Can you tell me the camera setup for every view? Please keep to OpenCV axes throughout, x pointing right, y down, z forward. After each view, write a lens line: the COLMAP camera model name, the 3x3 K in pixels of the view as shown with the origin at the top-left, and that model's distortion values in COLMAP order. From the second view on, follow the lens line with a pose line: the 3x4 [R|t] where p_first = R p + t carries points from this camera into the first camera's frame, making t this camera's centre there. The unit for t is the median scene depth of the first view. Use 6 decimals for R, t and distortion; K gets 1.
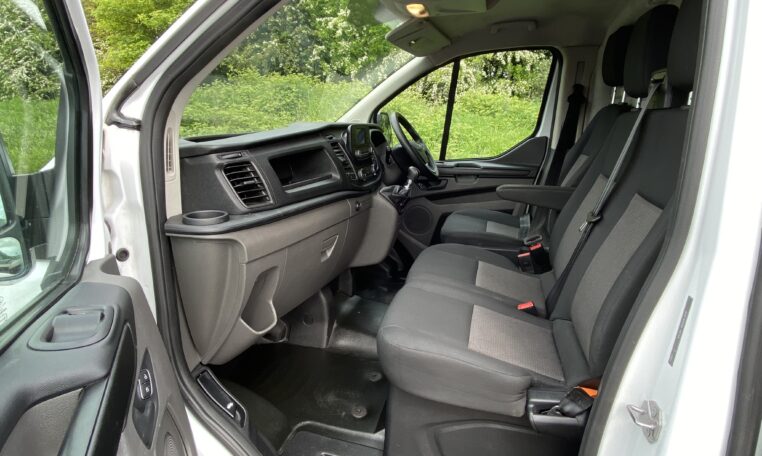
lens RADIAL K [[430.3, 0, 381.0], [0, 430.3, 228.0], [0, 0, 1]] dist [0.075577, -0.076762]
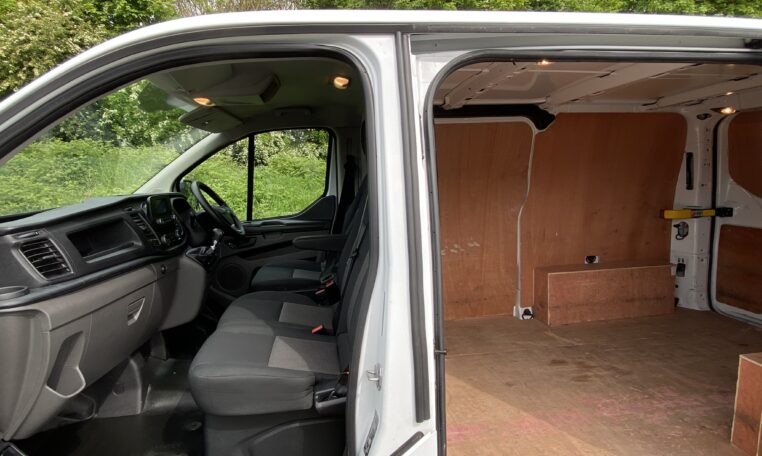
lens RADIAL K [[430.3, 0, 381.0], [0, 430.3, 228.0], [0, 0, 1]] dist [0.075577, -0.076762]
pose [[0.918014, -0.089387, 0.386342, 0.029601], [0.138541, 0.985166, -0.101262, 0.030886], [-0.371559, 0.146484, 0.916780, -0.204836]]
